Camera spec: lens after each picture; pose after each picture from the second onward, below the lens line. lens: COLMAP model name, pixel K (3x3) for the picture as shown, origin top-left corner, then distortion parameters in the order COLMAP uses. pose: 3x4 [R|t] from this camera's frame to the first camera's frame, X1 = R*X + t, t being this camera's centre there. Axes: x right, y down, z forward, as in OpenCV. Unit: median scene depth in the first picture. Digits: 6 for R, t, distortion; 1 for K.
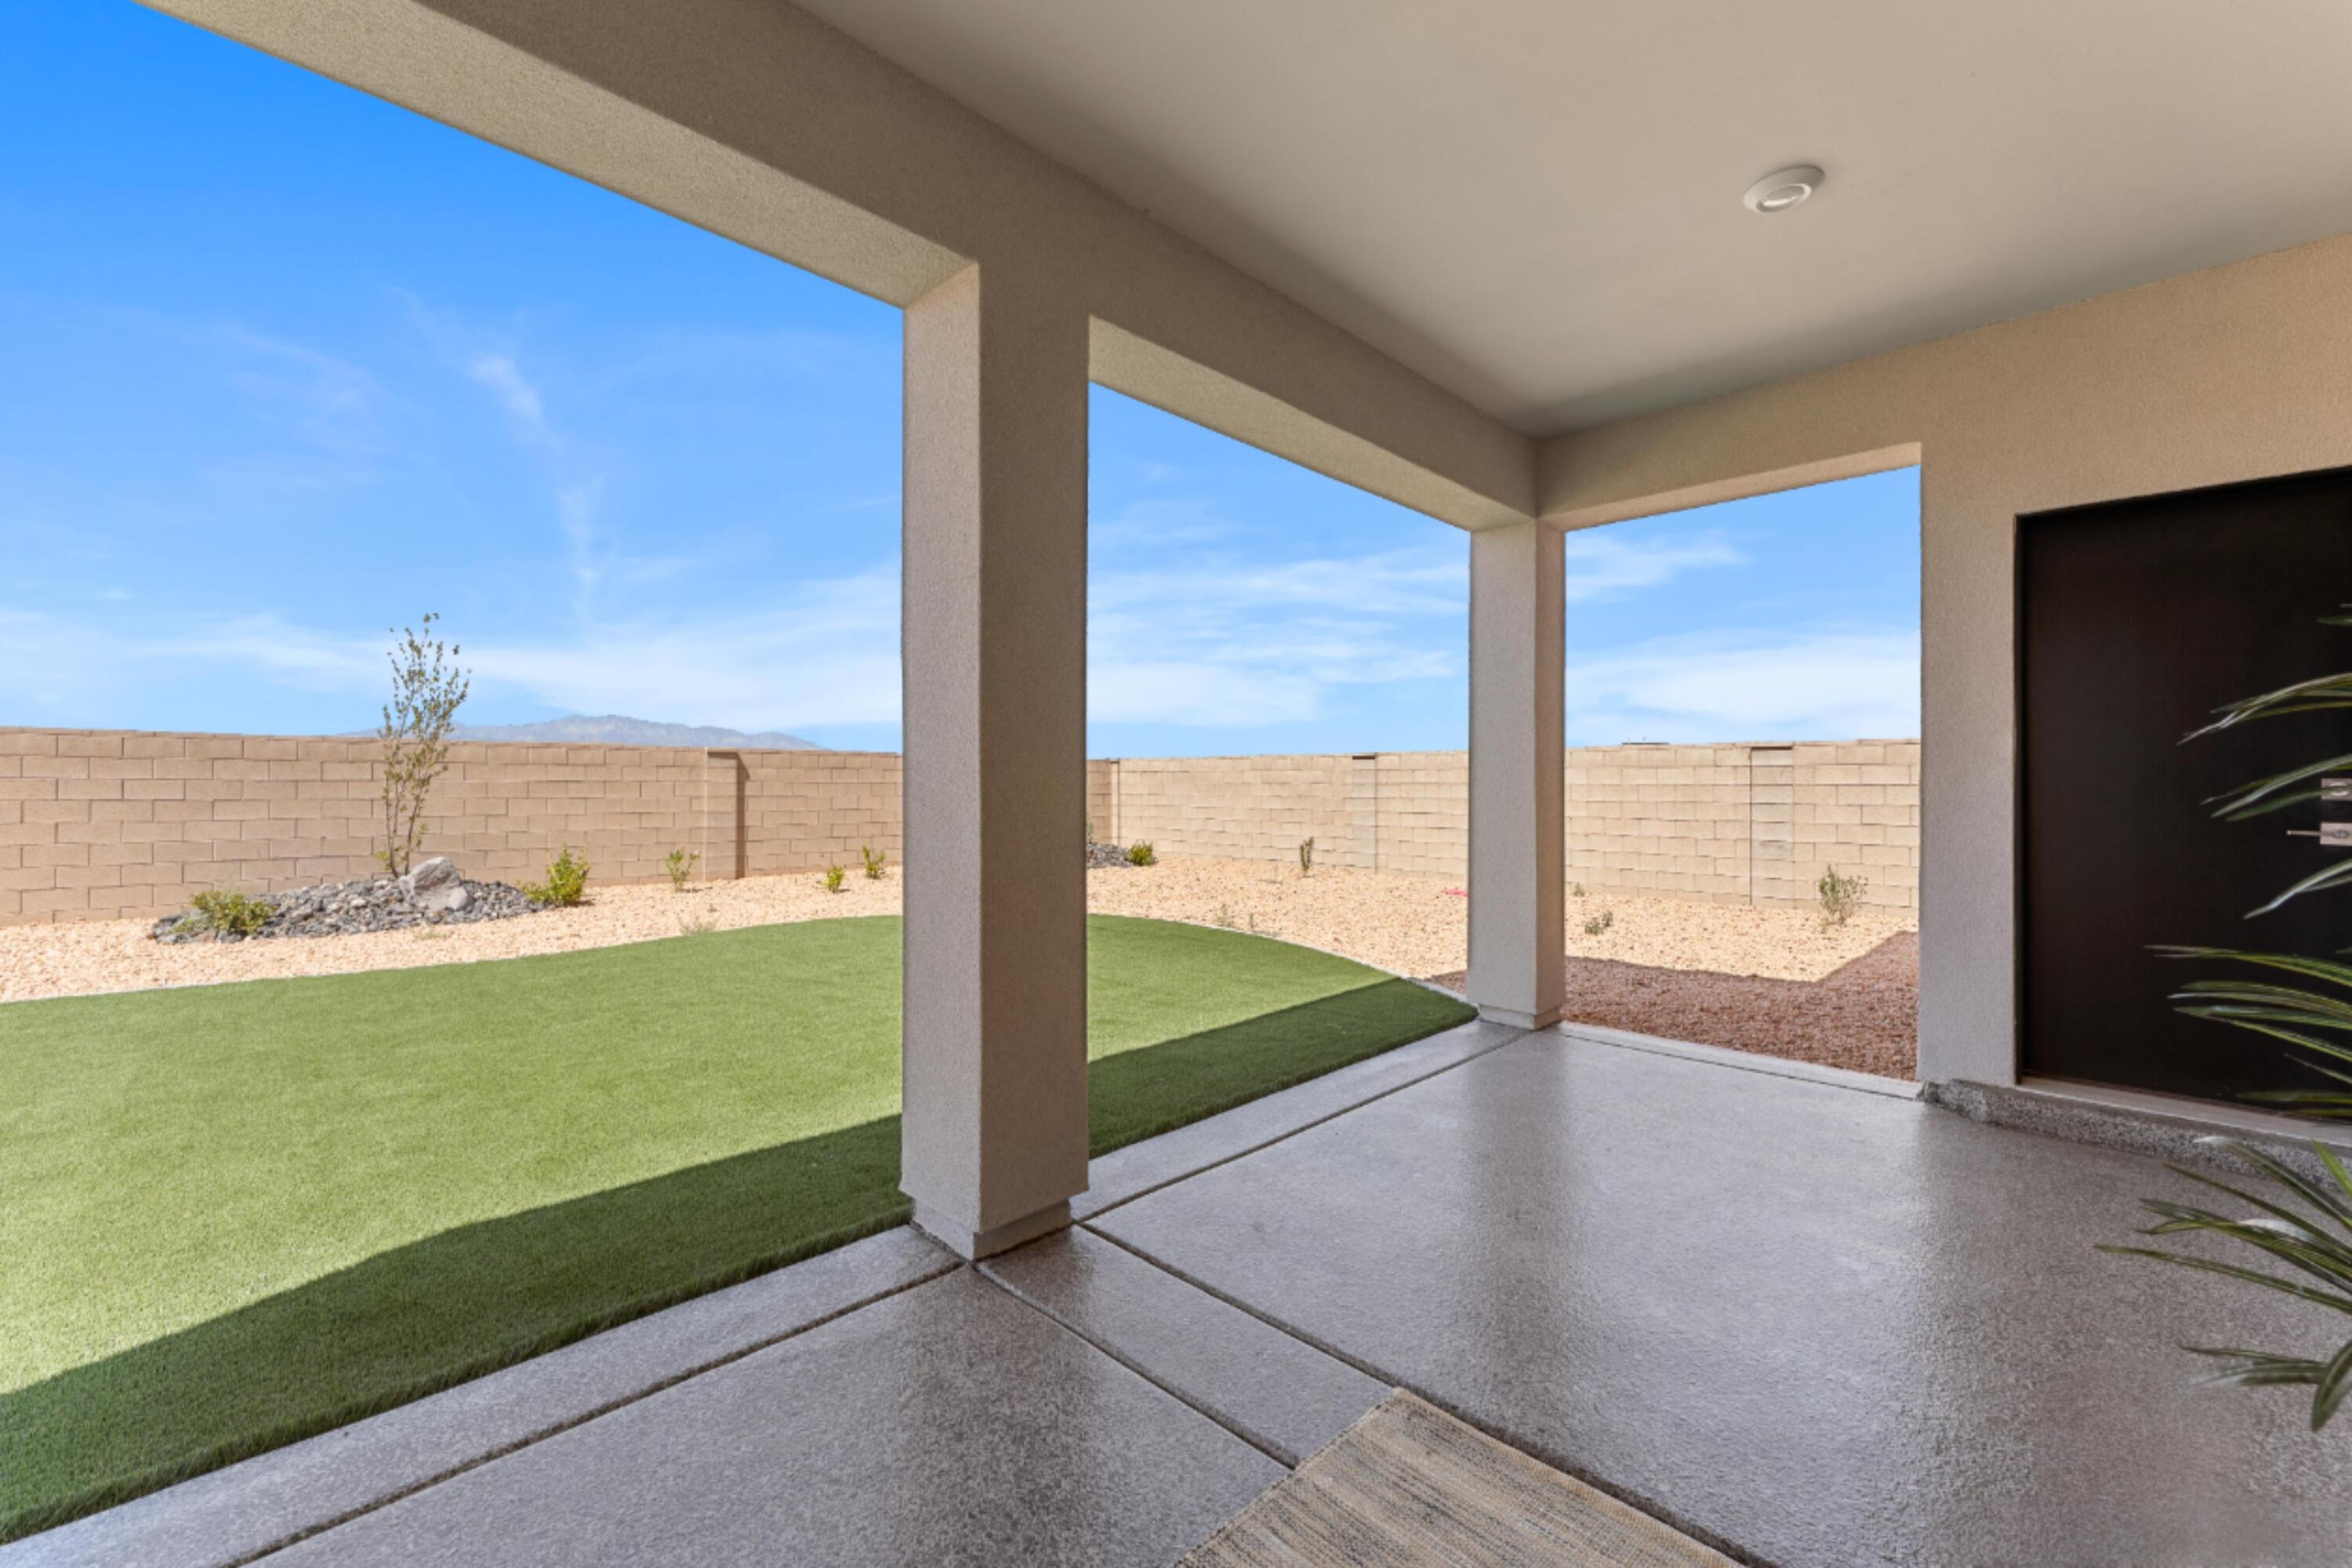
lens RADIAL K [[958.0, 0, 1172.5], [0, 958.0, 762.3], [0, 0, 1]] dist [-0.002138, -0.000067]
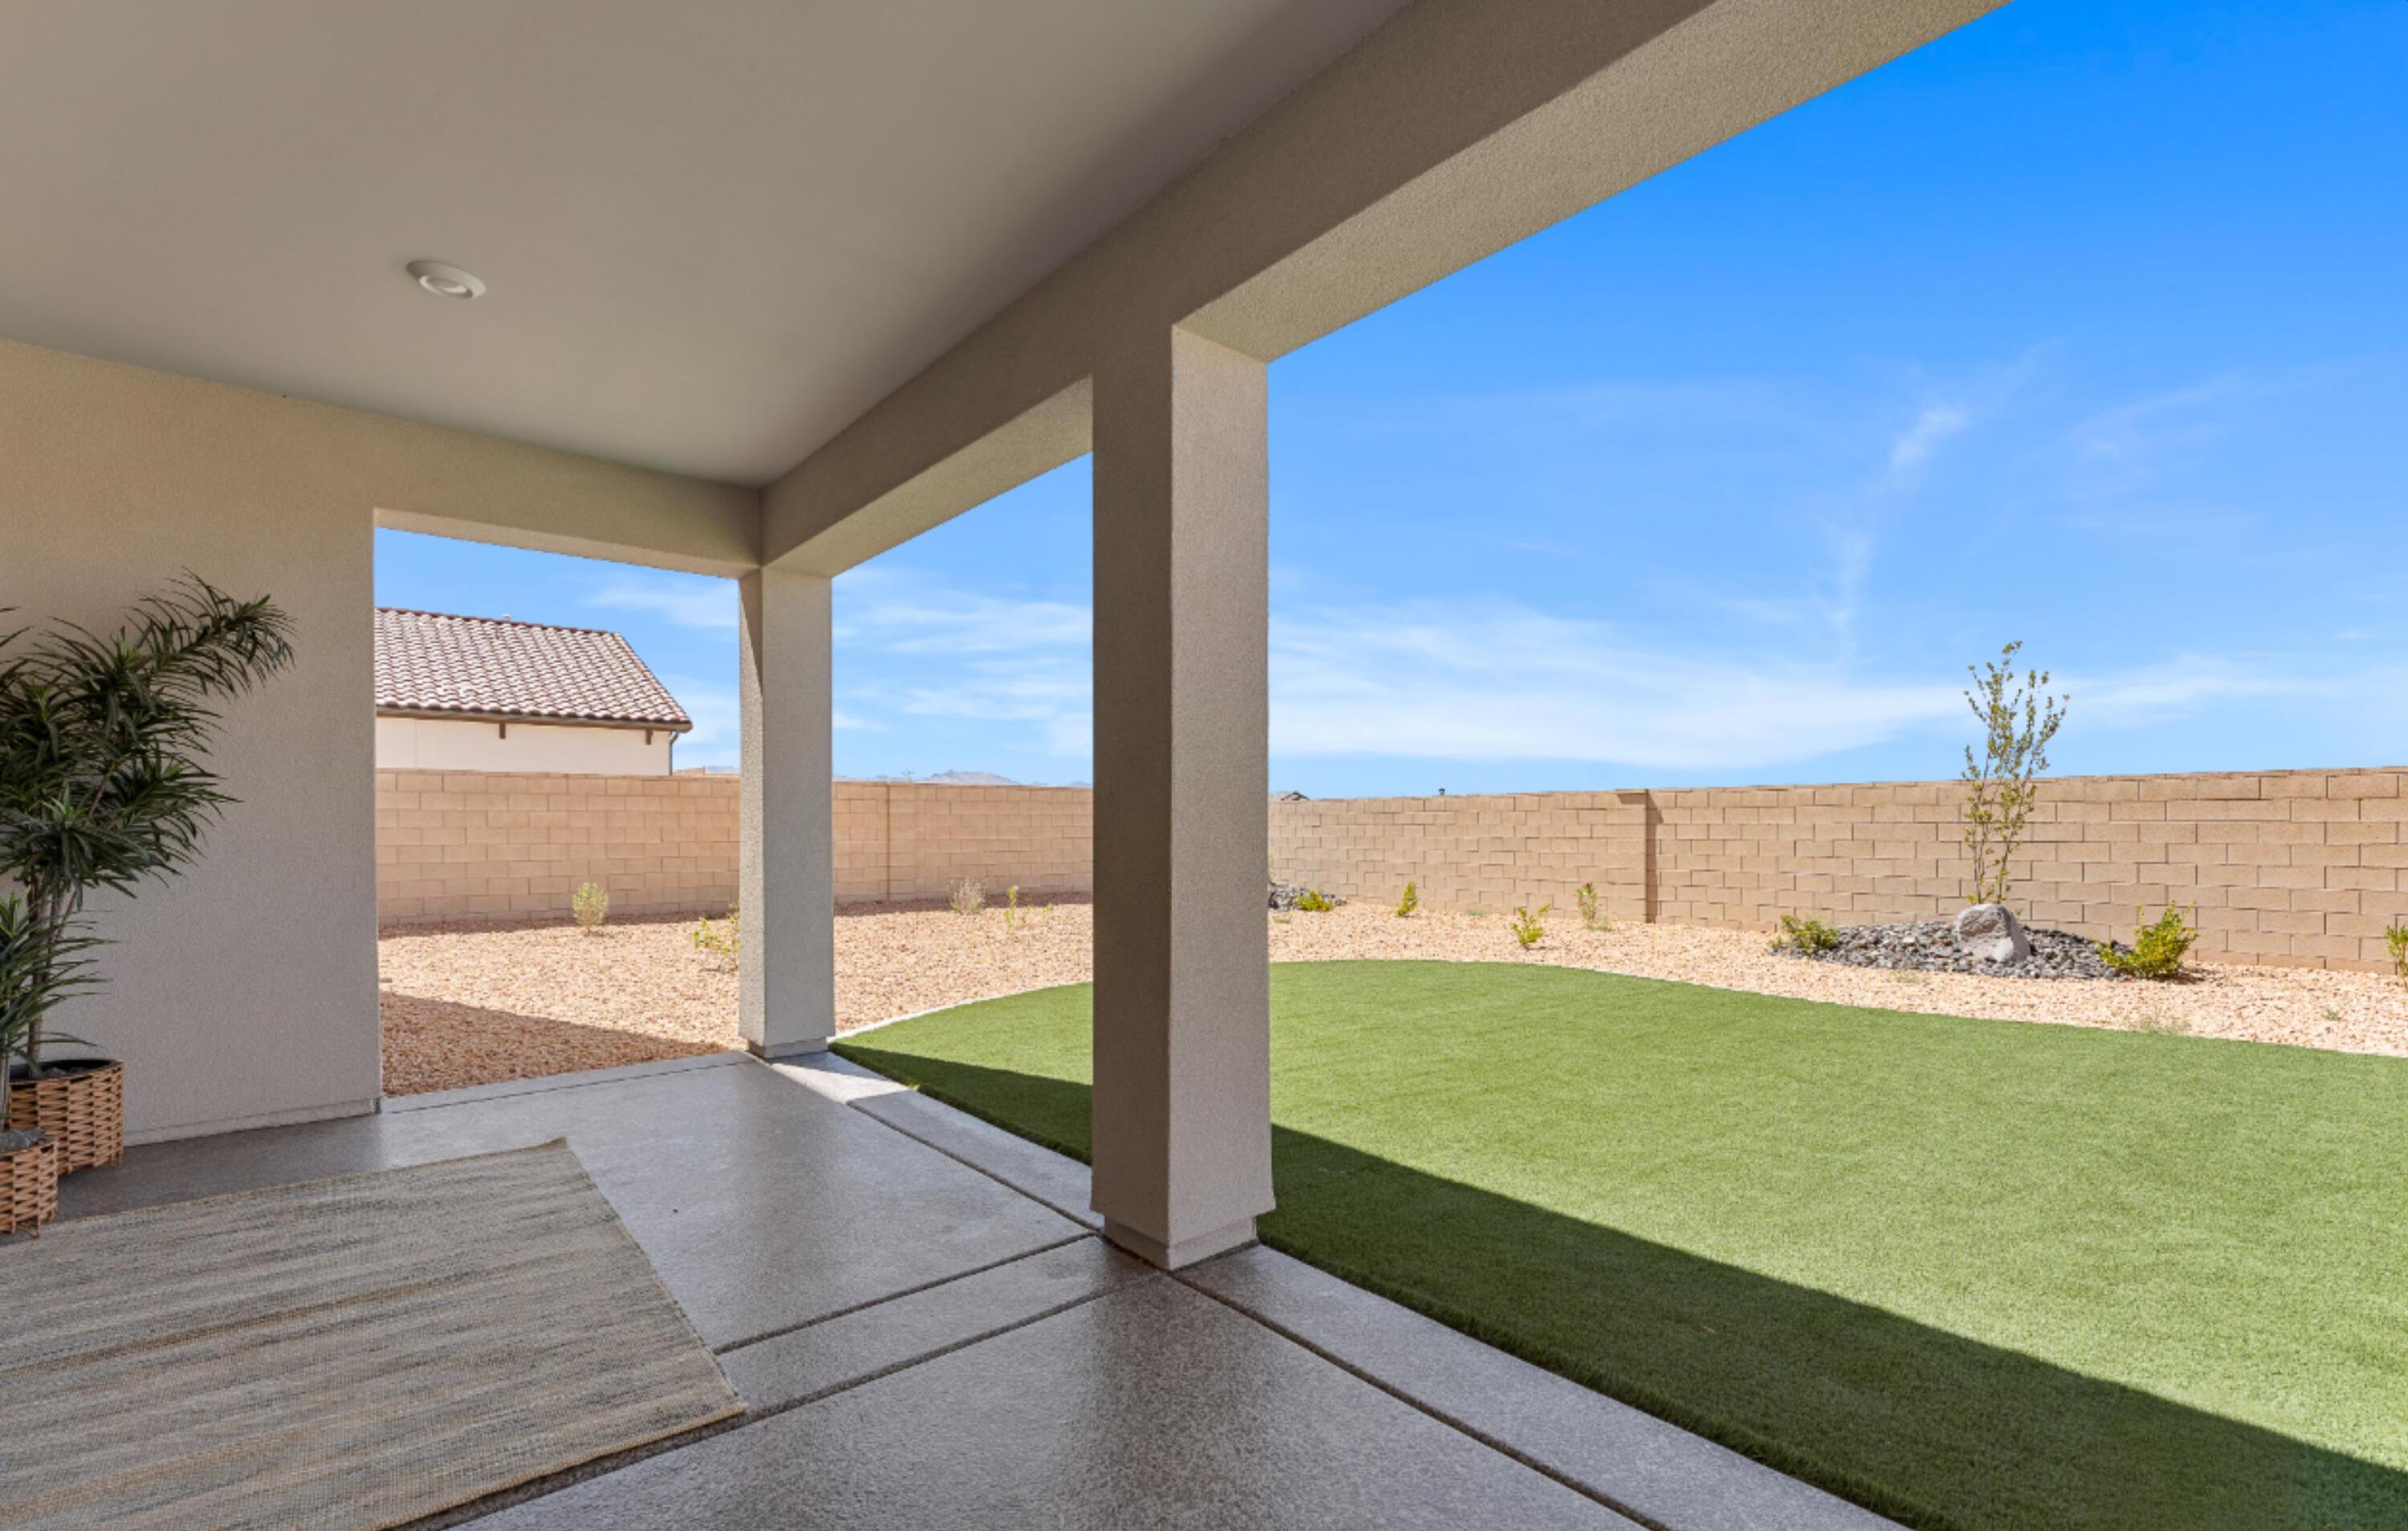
lens RADIAL K [[1050.5, 0, 1302.5], [0, 1050.5, 819.4], [0, 0, 1]] dist [0.003537, 0.000154]
pose [[-0.045239, -0.009733, -0.998929, 0.311560], [0.026242, 0.999596, -0.010928, 0.010105], [0.998631, -0.026709, -0.044965, 0.383311]]
